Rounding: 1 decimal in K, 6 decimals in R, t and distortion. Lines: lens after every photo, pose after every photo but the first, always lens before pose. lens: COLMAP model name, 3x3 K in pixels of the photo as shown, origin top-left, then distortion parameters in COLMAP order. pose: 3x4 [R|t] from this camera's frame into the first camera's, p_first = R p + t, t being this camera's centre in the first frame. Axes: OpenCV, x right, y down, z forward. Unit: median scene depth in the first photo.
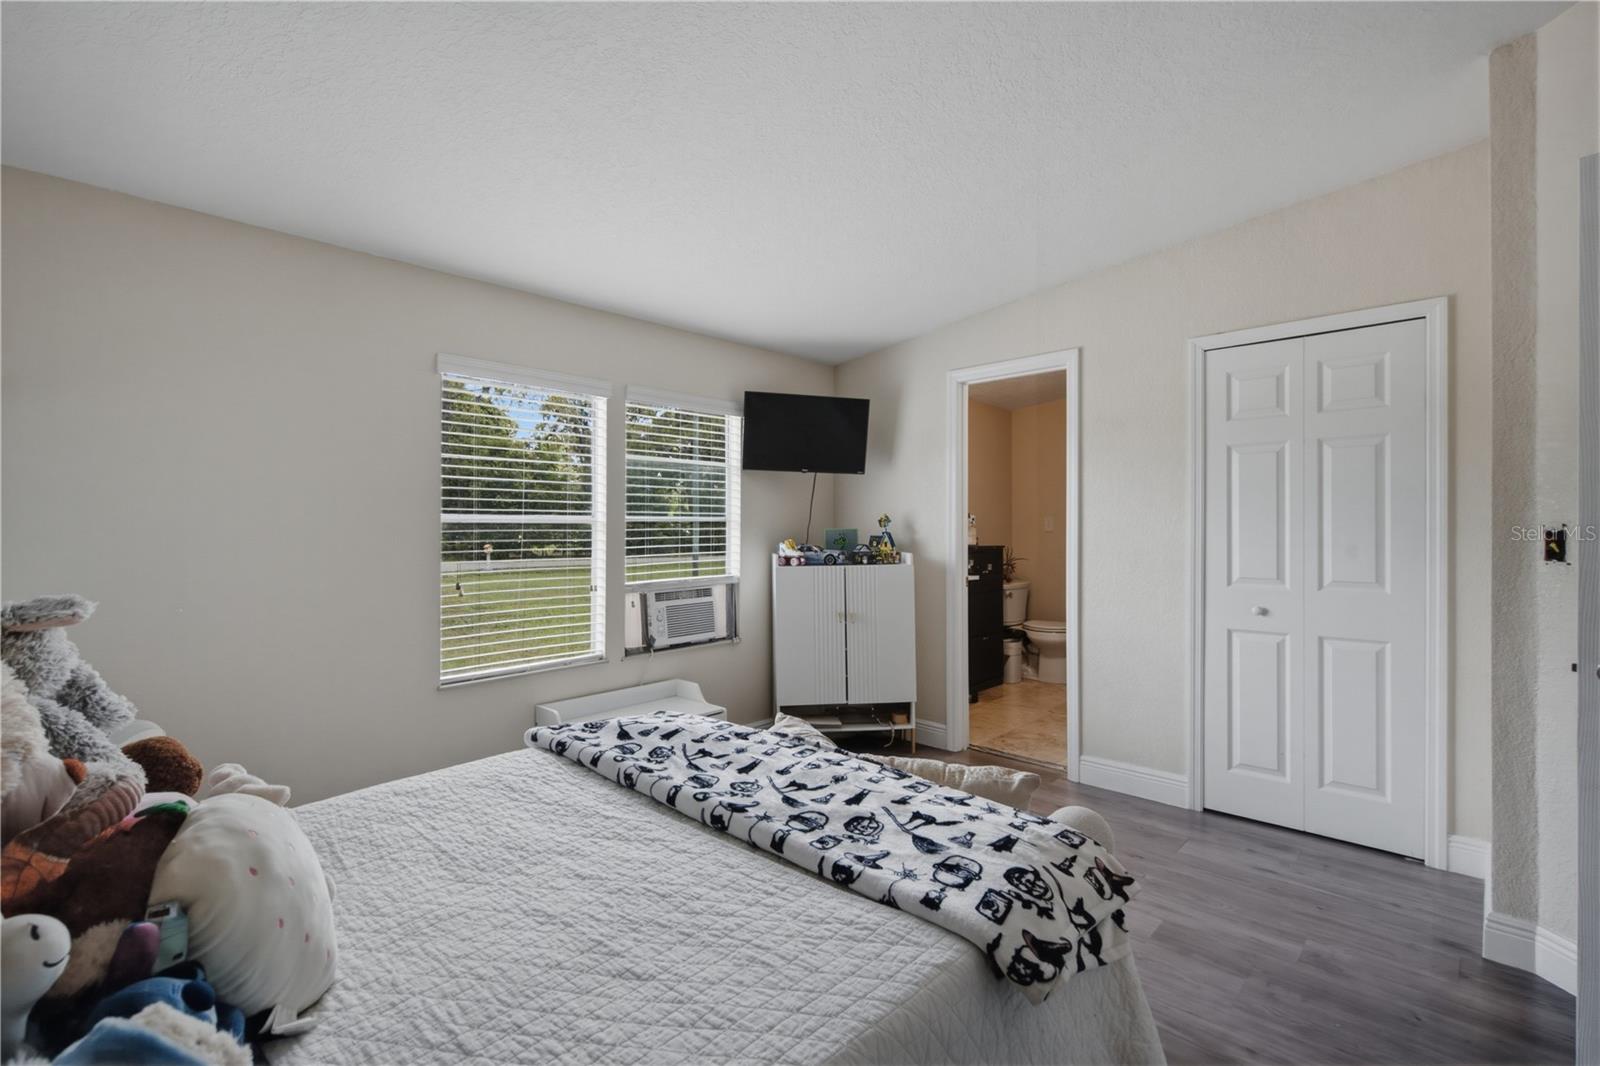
lens RADIAL K [[717.4, 0, 798.3], [0, 717.4, 537.2], [0, 0, 1]] dist [0.001268, 0.000374]
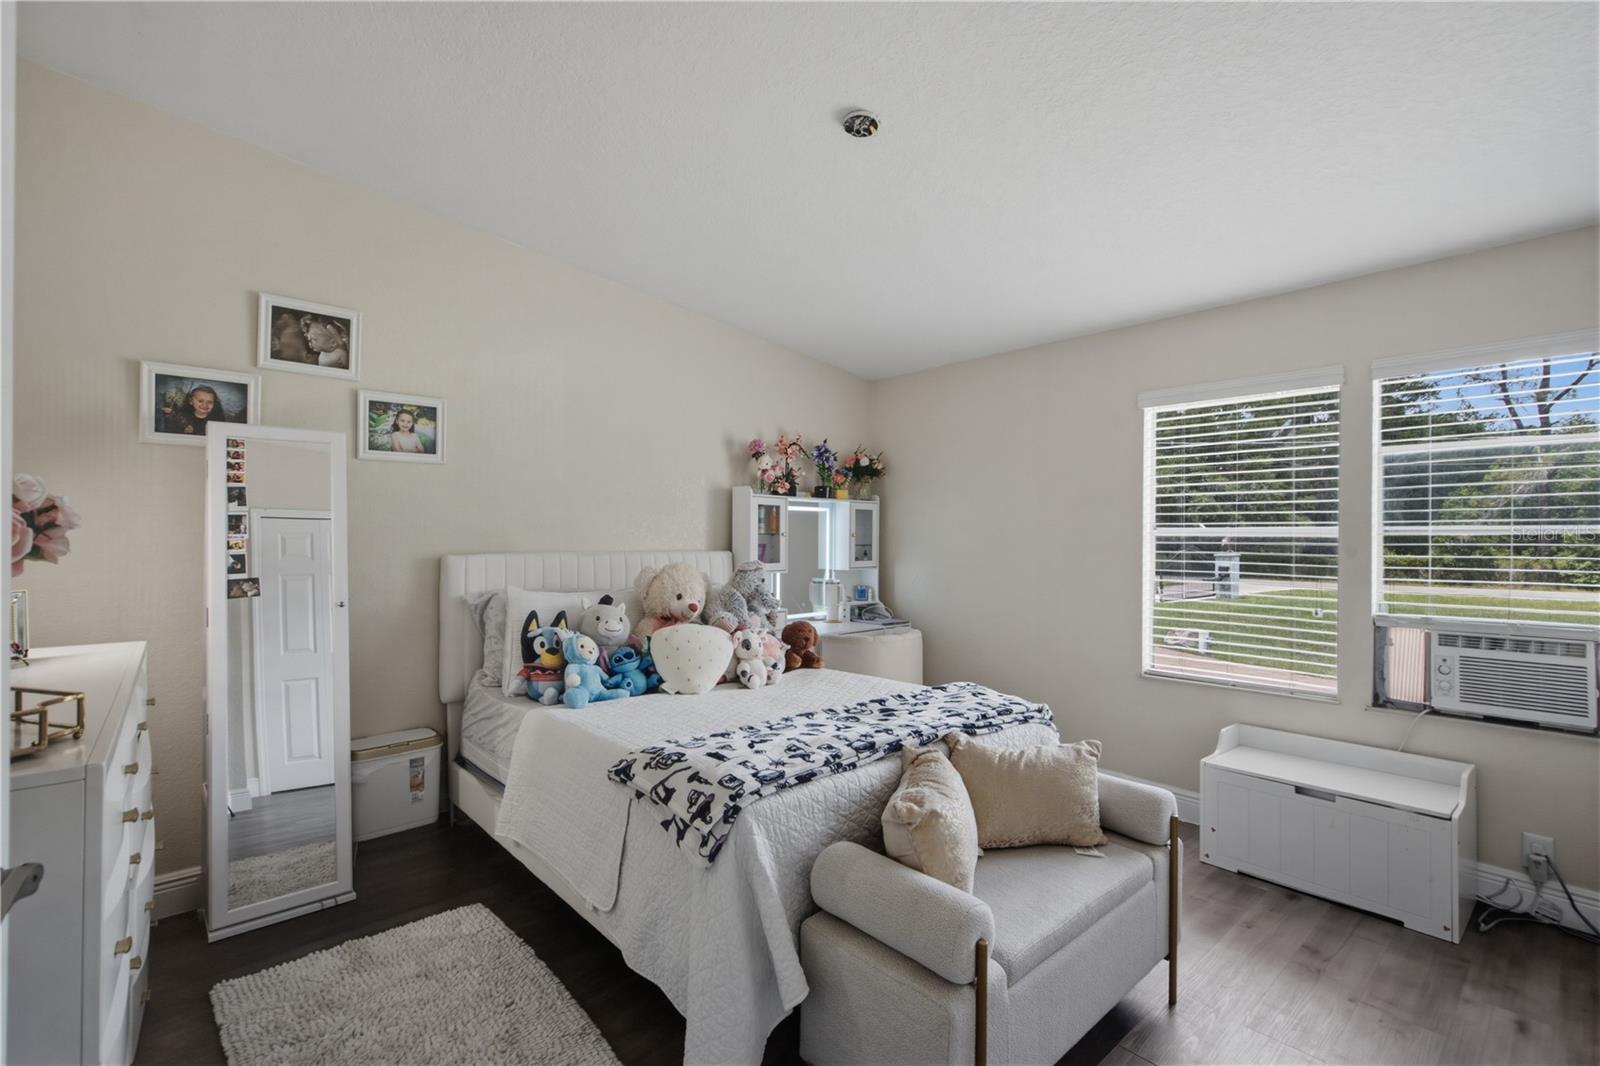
lens RADIAL K [[717.4, 0, 798.3], [0, 717.4, 537.2], [0, 0, 1]] dist [0.001268, 0.000374]
pose [[-0.088111, 0.000915, -0.996110, 0.888774], [-0.019280, 0.999811, 0.002624, -0.013267], [0.995924, 0.019436, -0.088077, 0.660156]]
